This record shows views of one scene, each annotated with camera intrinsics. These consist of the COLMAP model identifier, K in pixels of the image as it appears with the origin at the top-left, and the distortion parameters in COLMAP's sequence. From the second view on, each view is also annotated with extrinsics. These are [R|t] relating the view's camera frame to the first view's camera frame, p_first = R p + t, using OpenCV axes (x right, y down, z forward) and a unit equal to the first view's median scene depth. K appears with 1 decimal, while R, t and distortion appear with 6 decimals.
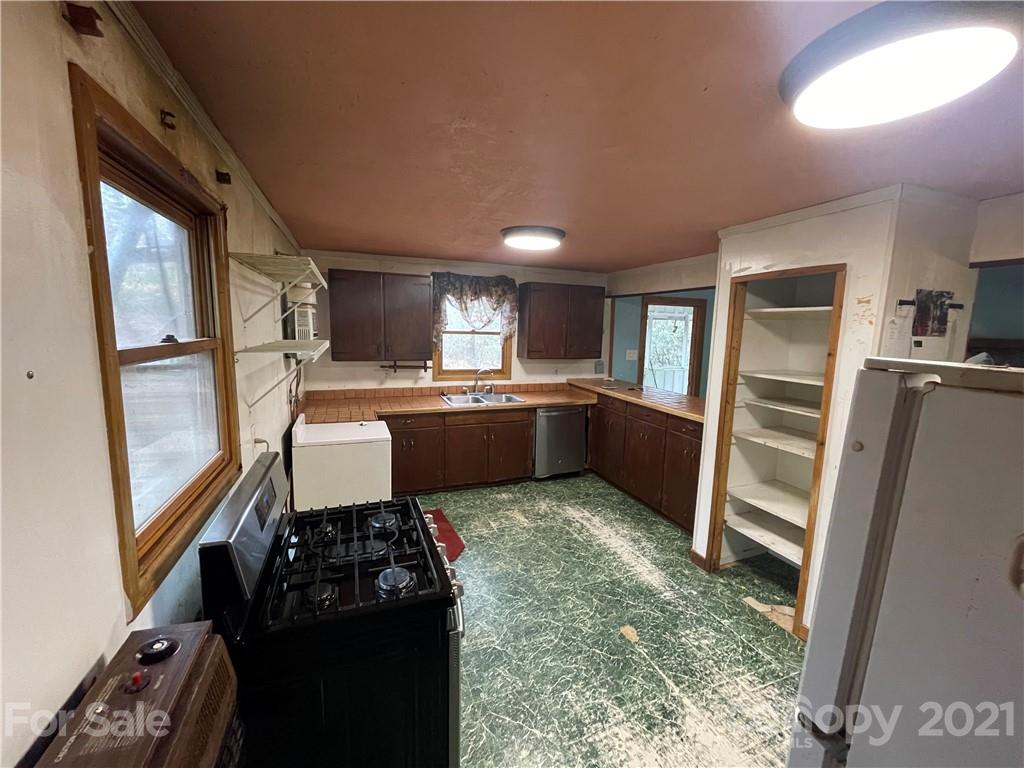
lens RADIAL K [[412.9, 0, 514.7], [0, 412.9, 383.1], [0, 0, 1]] dist [-0.001191, -0.000019]
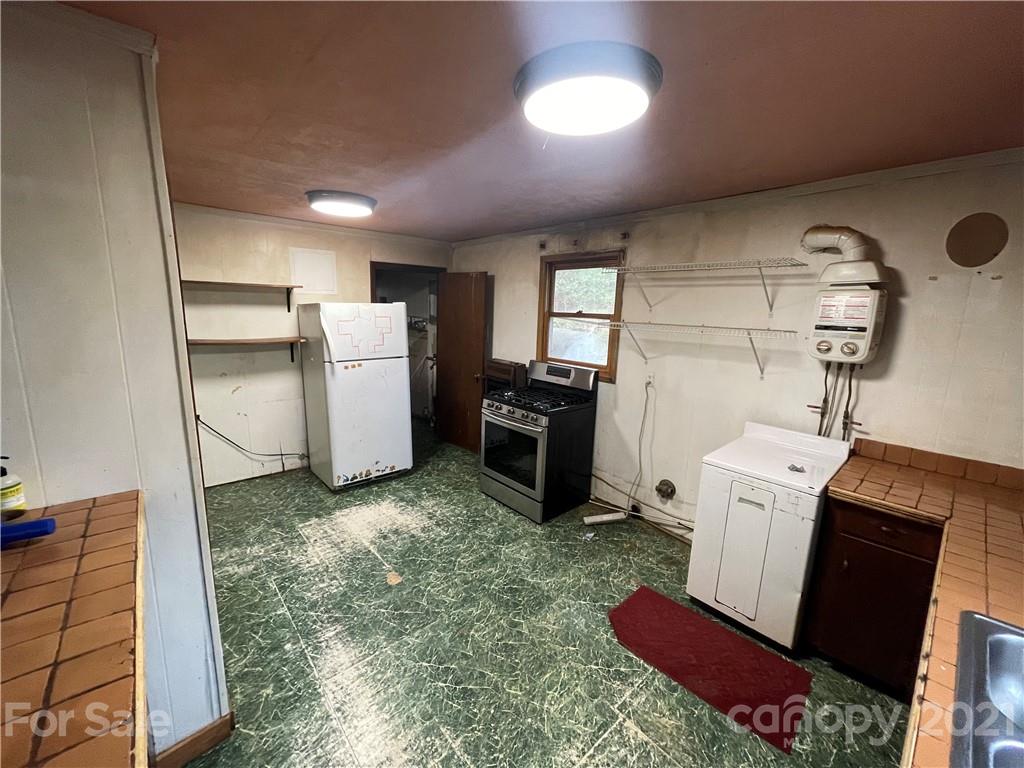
lens RADIAL K [[412.9, 0, 510.6], [0, 412.9, 384.6], [0, 0, 1]] dist [-0.001191, -0.000019]
pose [[-0.936822, 0.008204, -0.349711, 0.363592], [-0.102844, 0.949082, 0.297768, -0.230569], [0.334347, 0.314921, -0.888277, 1.891430]]
